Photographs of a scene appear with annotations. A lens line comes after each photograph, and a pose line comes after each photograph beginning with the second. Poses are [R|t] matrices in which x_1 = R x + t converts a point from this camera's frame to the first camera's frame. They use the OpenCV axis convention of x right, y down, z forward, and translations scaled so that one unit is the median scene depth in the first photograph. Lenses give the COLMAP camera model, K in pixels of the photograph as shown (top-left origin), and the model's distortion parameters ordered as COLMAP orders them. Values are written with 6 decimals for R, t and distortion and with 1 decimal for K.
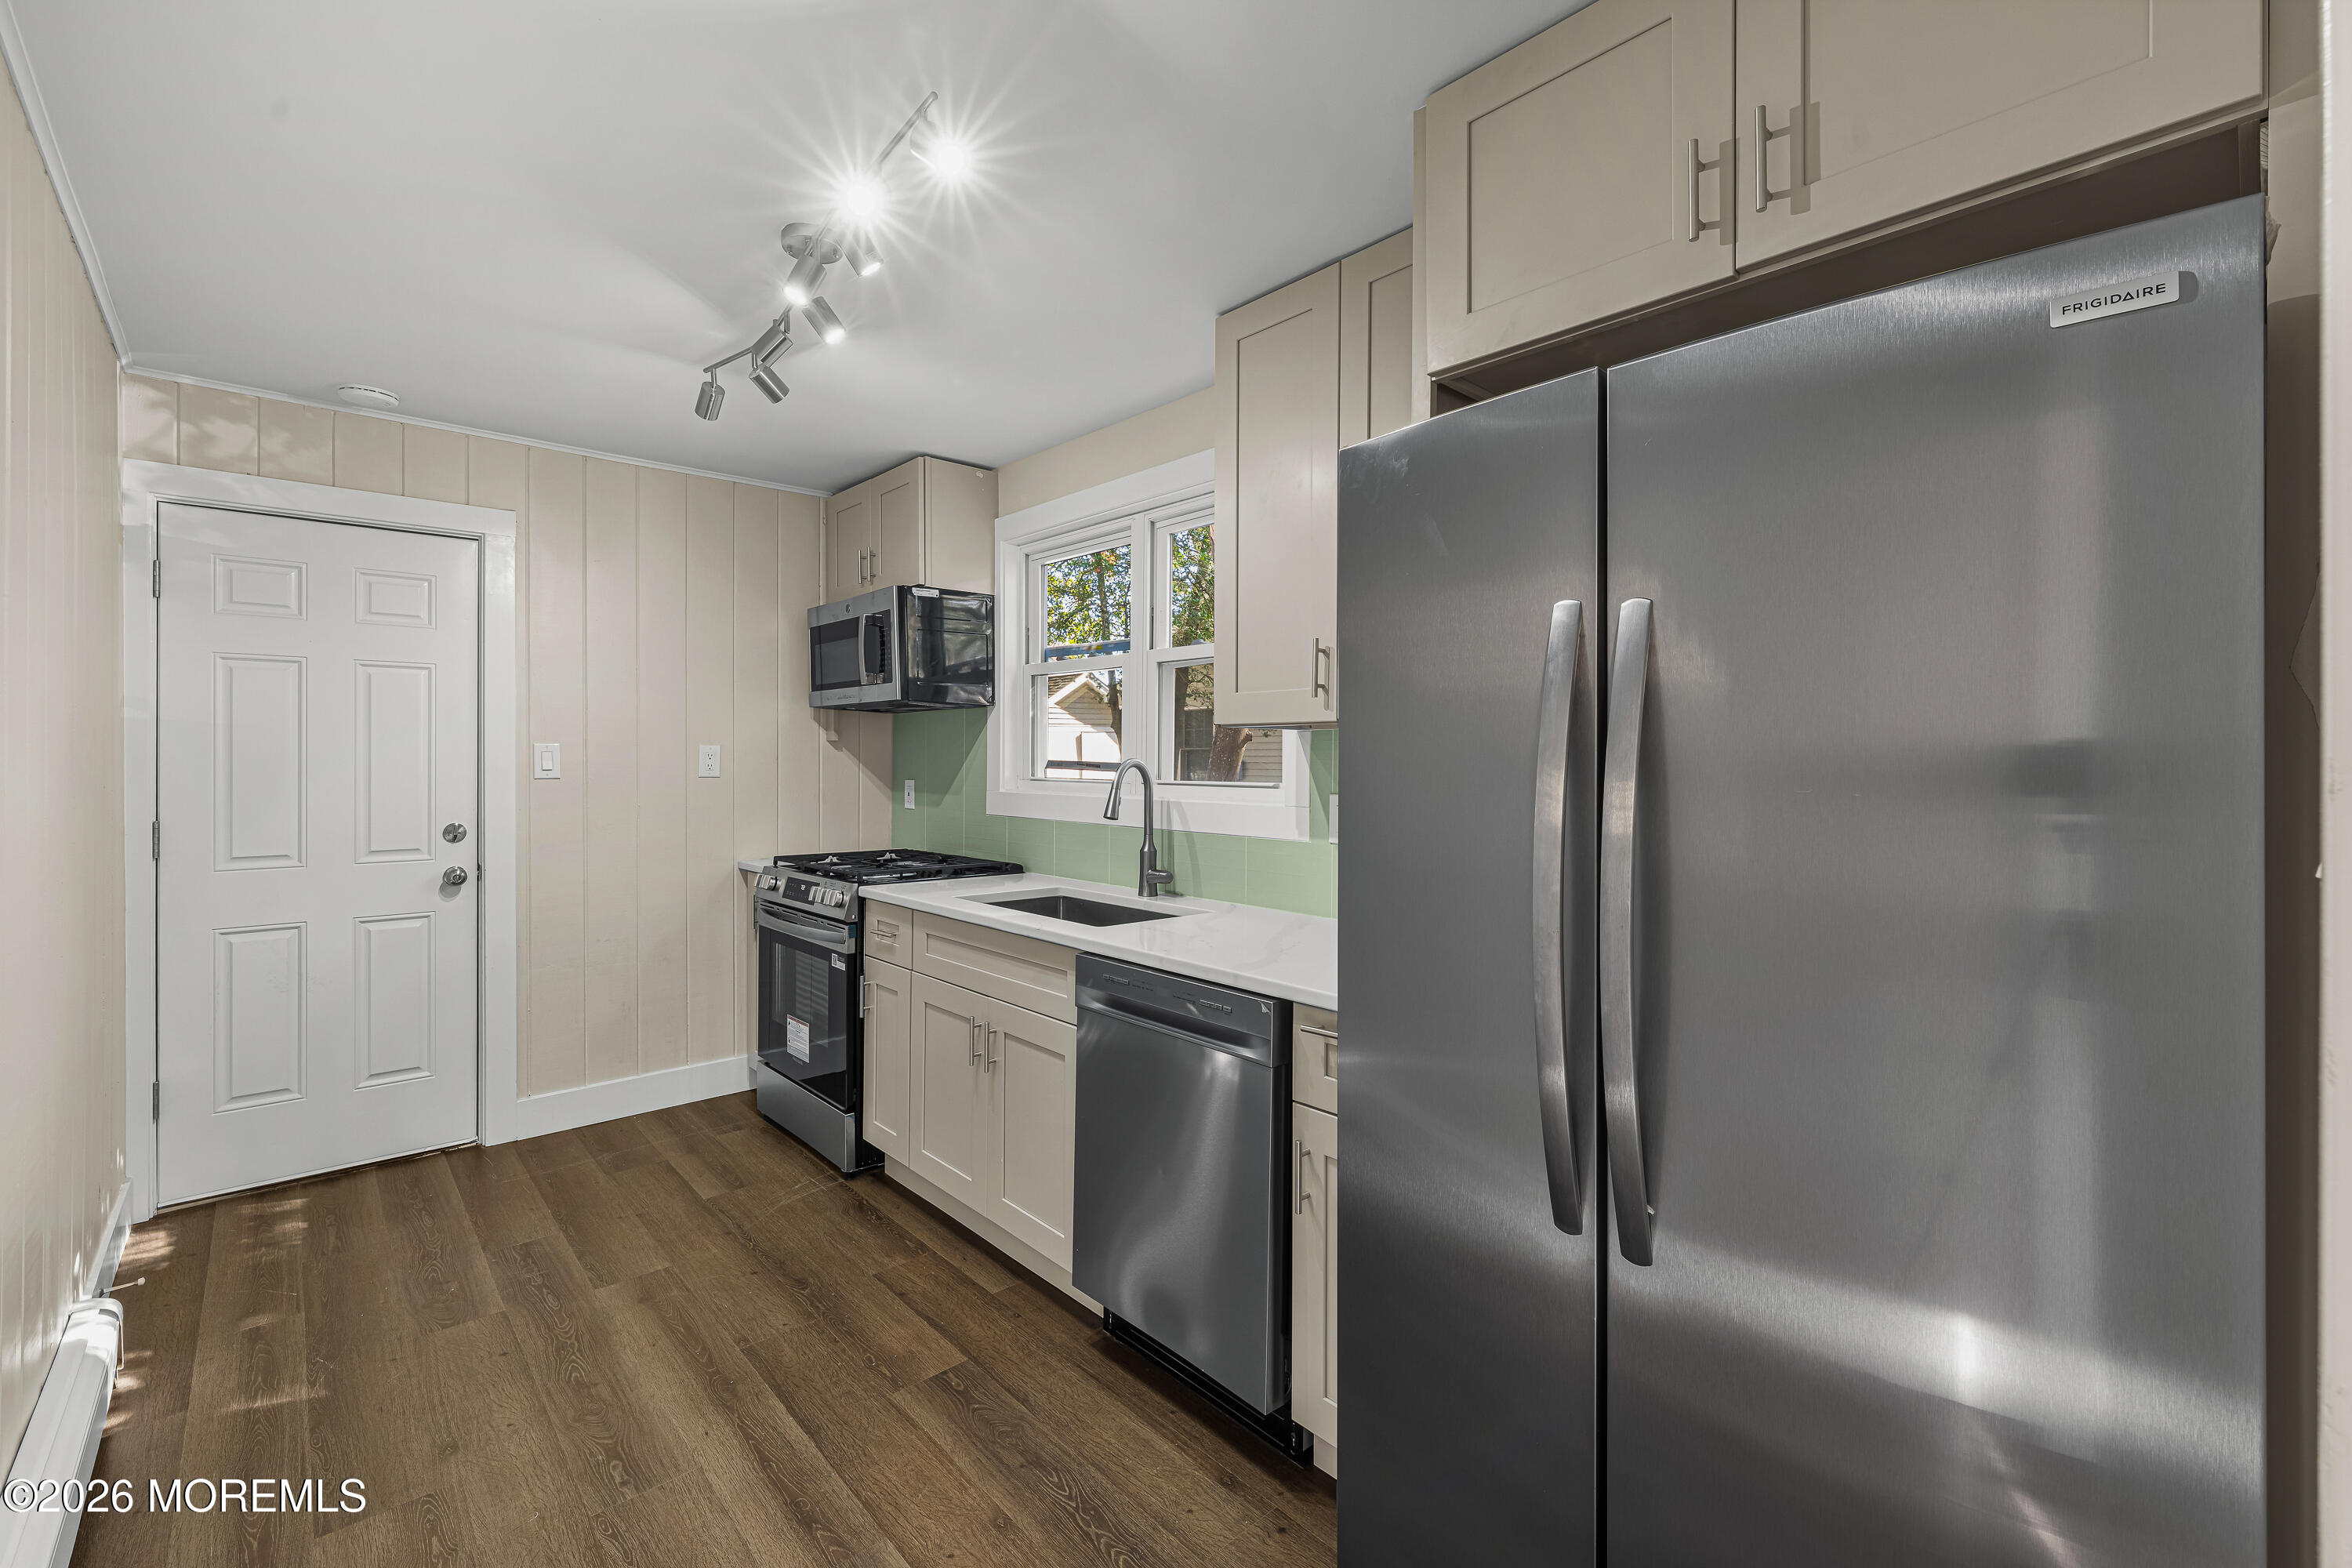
lens RADIAL K [[990.2, 0, 1170.5], [0, 990.2, 766.6], [0, 0, 1]] dist [0.003927, 0.000126]
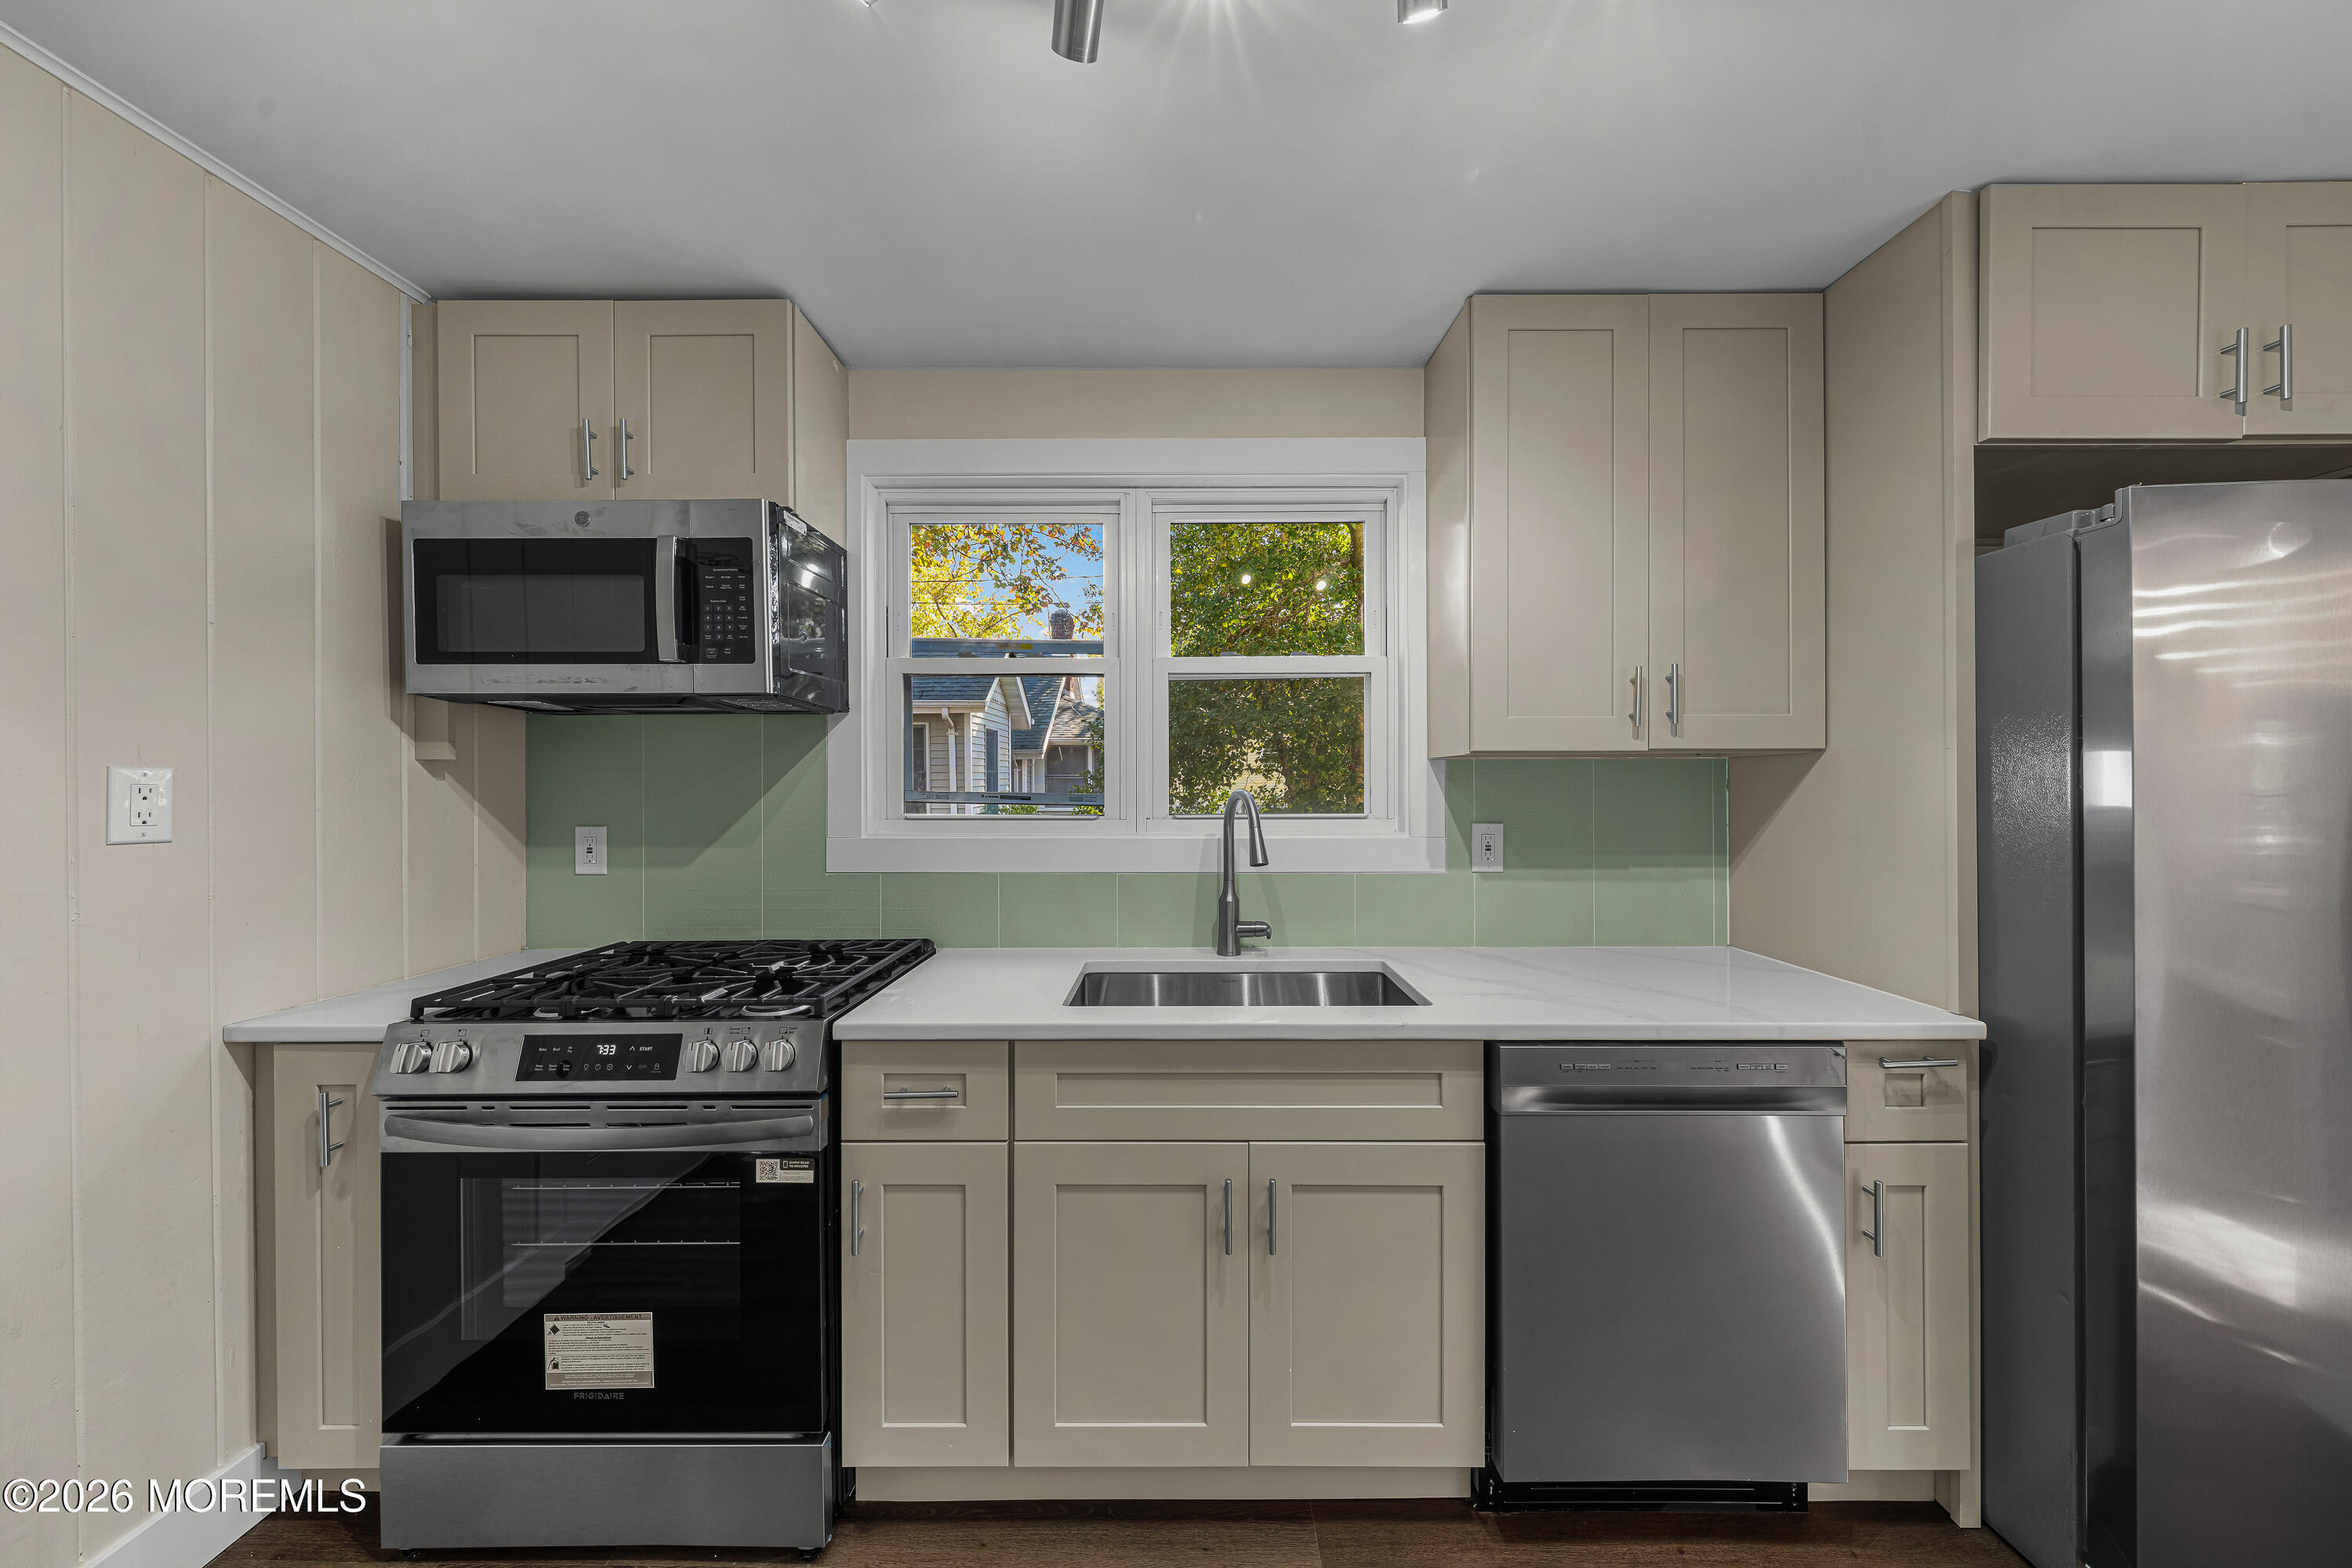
lens RADIAL K [[799.0, 0, 1176.0], [0, 799.0, 784.0], [0, 0, 1]] dist [-0.001052, -0.000060]
pose [[0.674586, -0.008362, 0.738149, -0.481483], [0.010996, 0.999939, 0.001279, -0.011752], [-0.738114, 0.007254, 0.674637, 0.514350]]
